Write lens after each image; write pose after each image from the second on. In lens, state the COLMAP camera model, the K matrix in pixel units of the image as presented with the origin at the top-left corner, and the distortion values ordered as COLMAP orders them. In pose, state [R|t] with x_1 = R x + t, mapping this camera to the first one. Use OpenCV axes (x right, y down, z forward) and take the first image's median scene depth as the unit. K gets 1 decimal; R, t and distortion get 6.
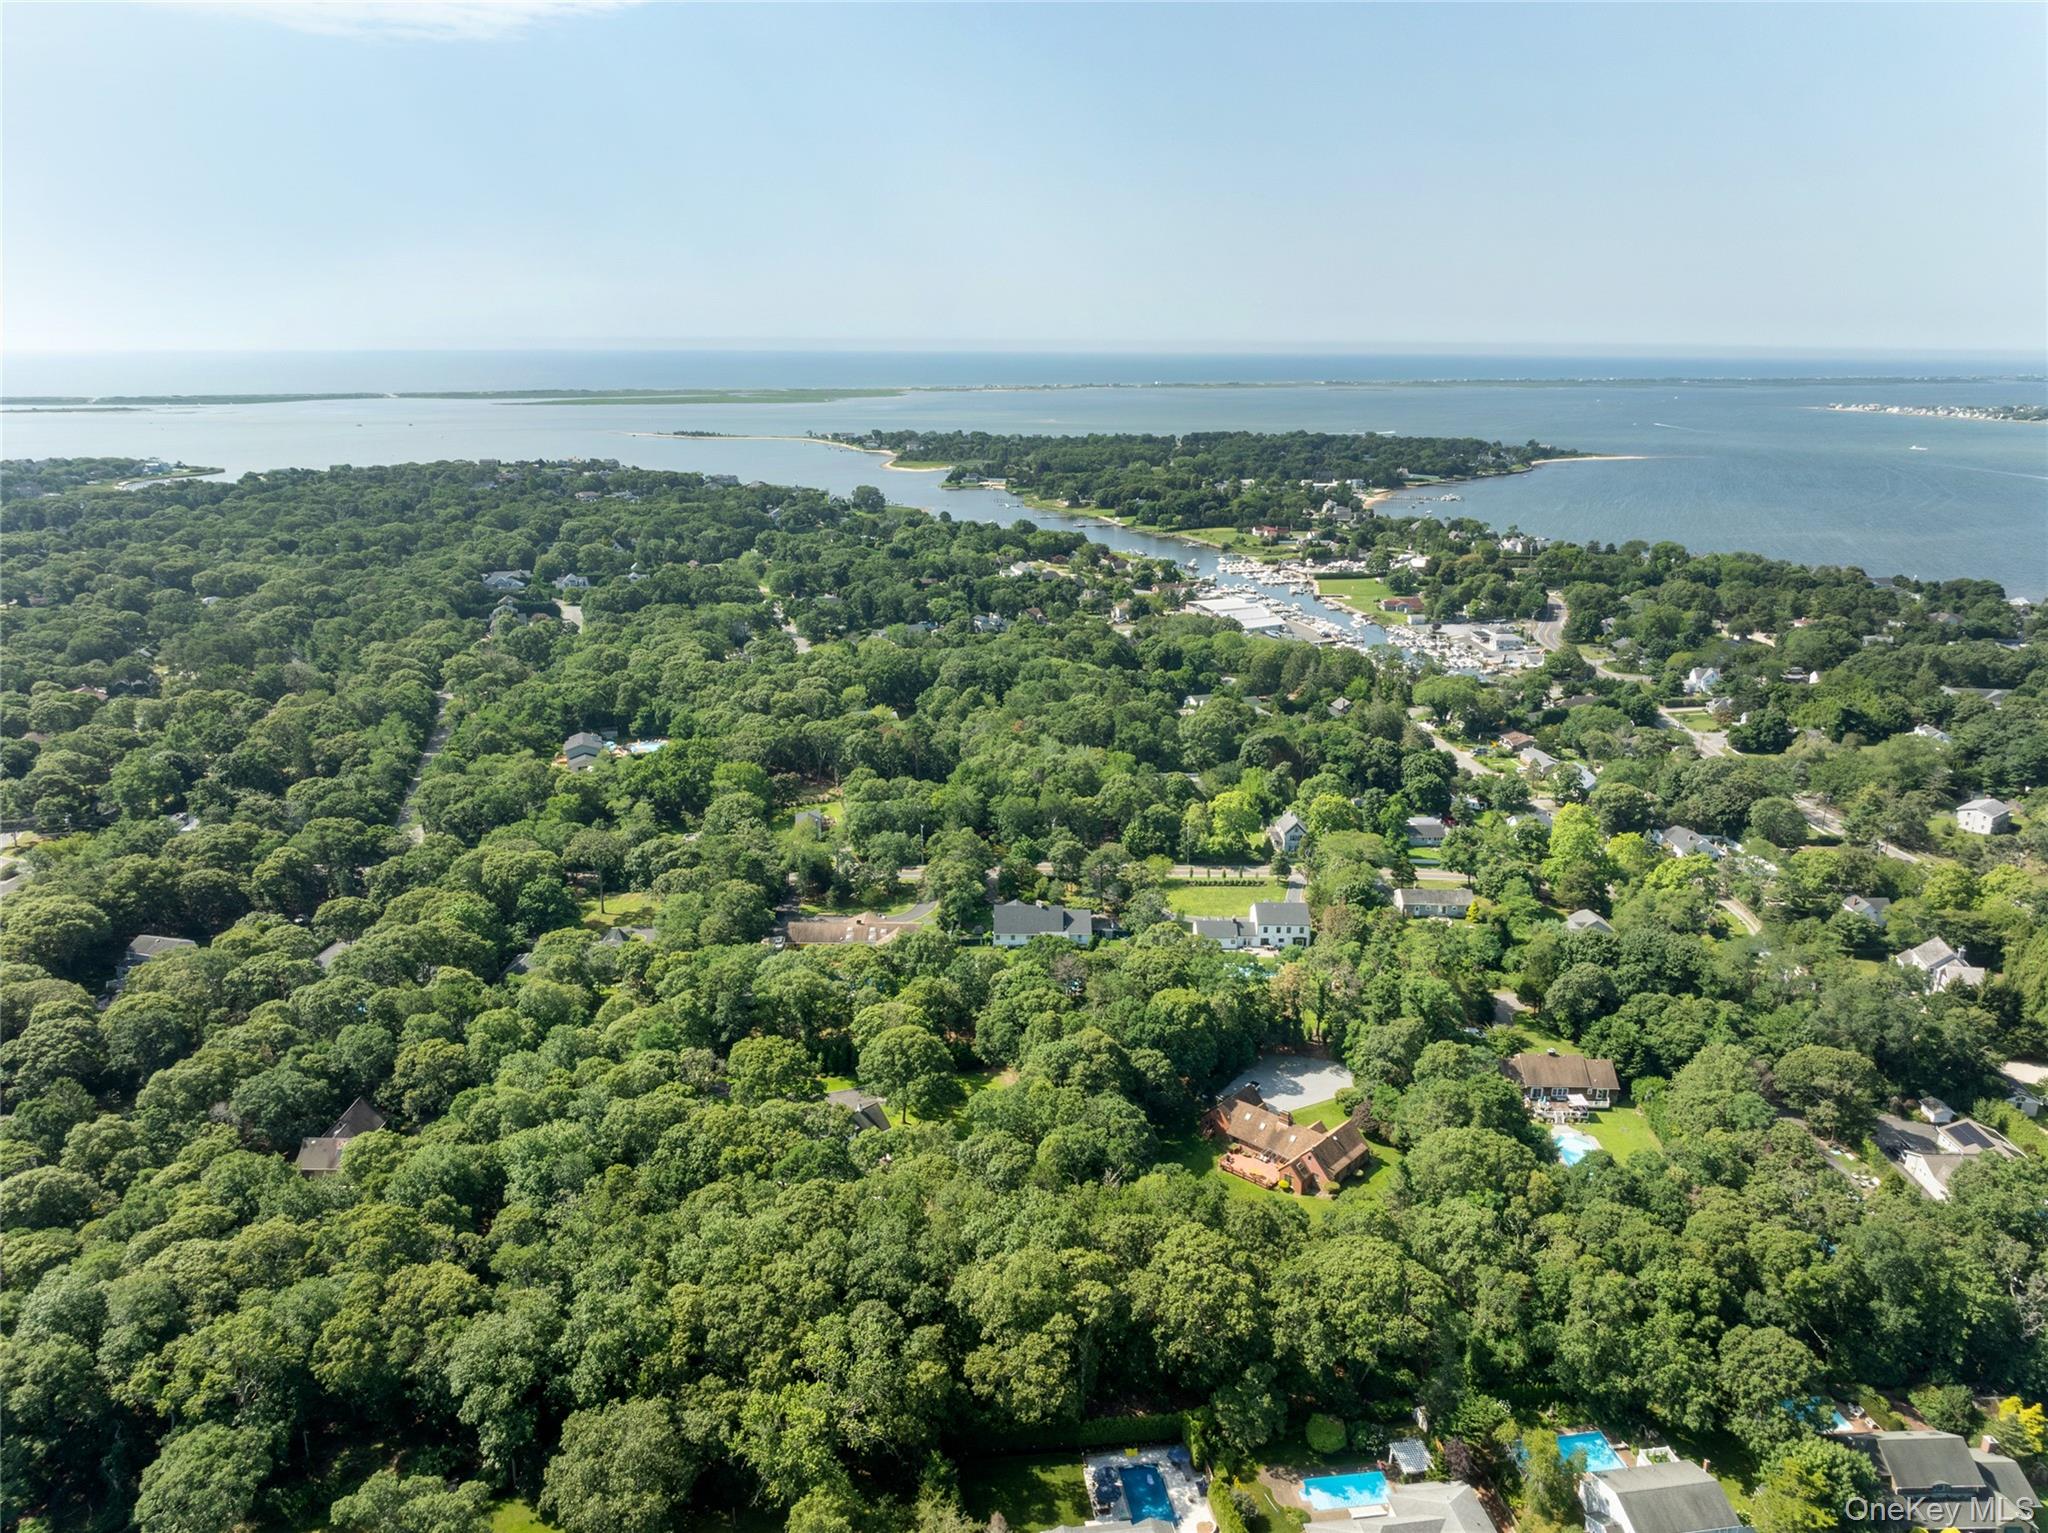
lens RADIAL K [[1436.7, 0, 1020.0], [0, 1436.7, 764.3], [0, 0, 1]] dist [-0.002641, -0.010839]
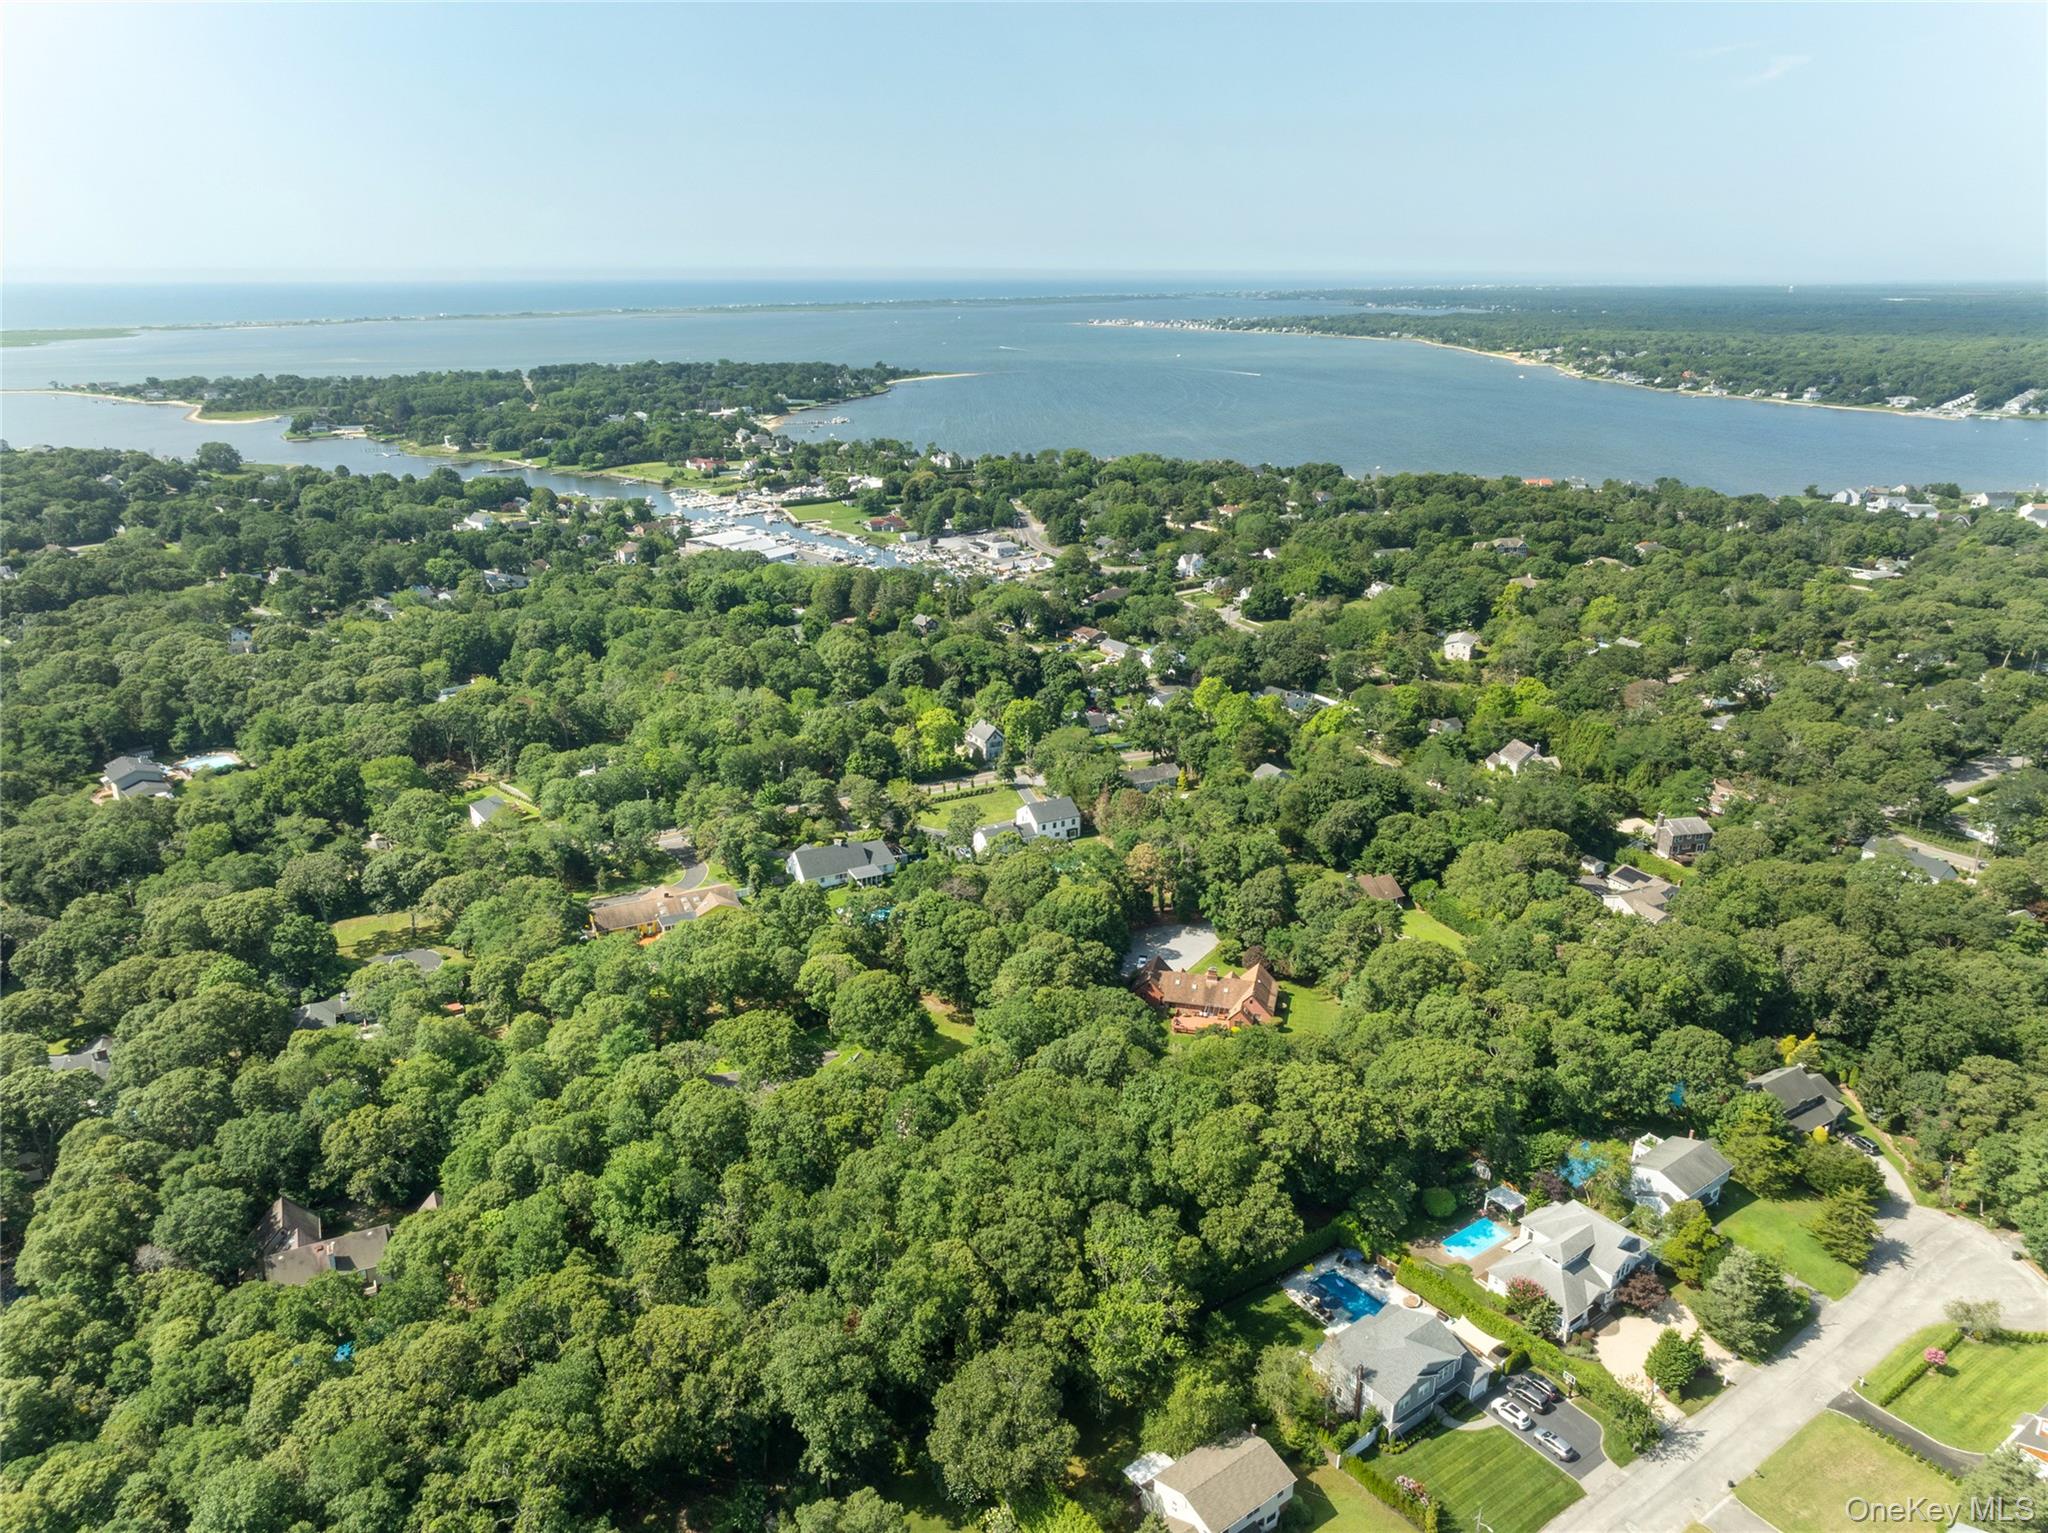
lens RADIAL K [[1436.7, 0, 1019.9], [0, 1436.7, 768.5], [0, 0, 1]] dist [-0.002641, -0.010839]
pose [[0.885182, -0.158287, 0.437491, -0.152458], [0.136327, 0.987315, 0.081385, -0.008817], [-0.444823, -0.012399, 0.895533, 0.025517]]
